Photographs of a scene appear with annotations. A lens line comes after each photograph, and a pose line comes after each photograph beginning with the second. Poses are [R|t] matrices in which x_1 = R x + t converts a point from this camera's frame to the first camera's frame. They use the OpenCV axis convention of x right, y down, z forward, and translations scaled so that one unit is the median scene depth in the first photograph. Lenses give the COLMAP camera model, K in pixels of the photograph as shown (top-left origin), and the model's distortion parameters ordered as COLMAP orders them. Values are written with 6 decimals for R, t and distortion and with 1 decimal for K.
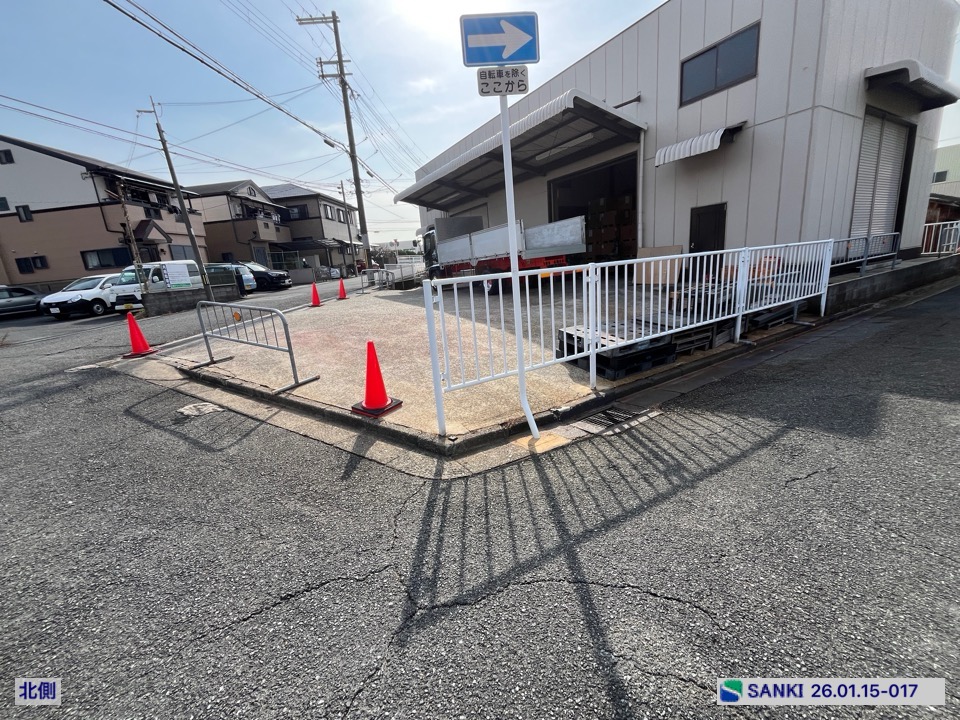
lens RADIAL K [[386.0, 0, 477.1], [0, 386.0, 355.5], [0, 0, 1]] dist [-0.002167, -0.000442]
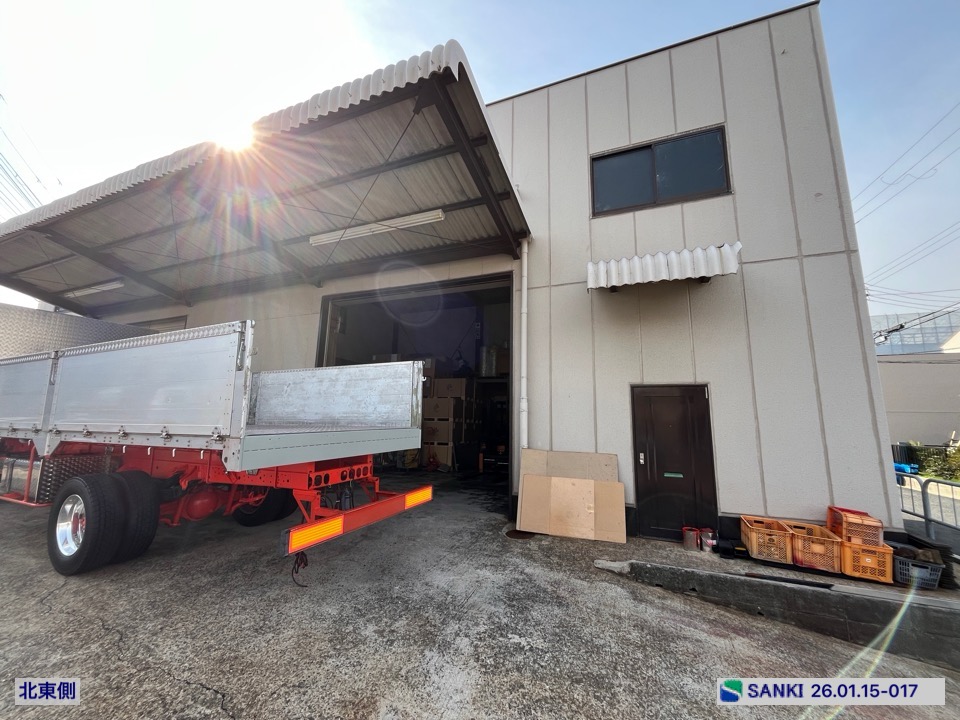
lens RADIAL K [[386.0, 0, 477.1], [0, 386.0, 355.5], [0, 0, 1]] dist [-0.002167, -0.000442]
pose [[0.799329, 0.208344, 0.563618, 0.088852], [0.043387, 0.915508, -0.399953, -0.200897], [-0.599325, 0.344148, 0.722753, 0.667986]]
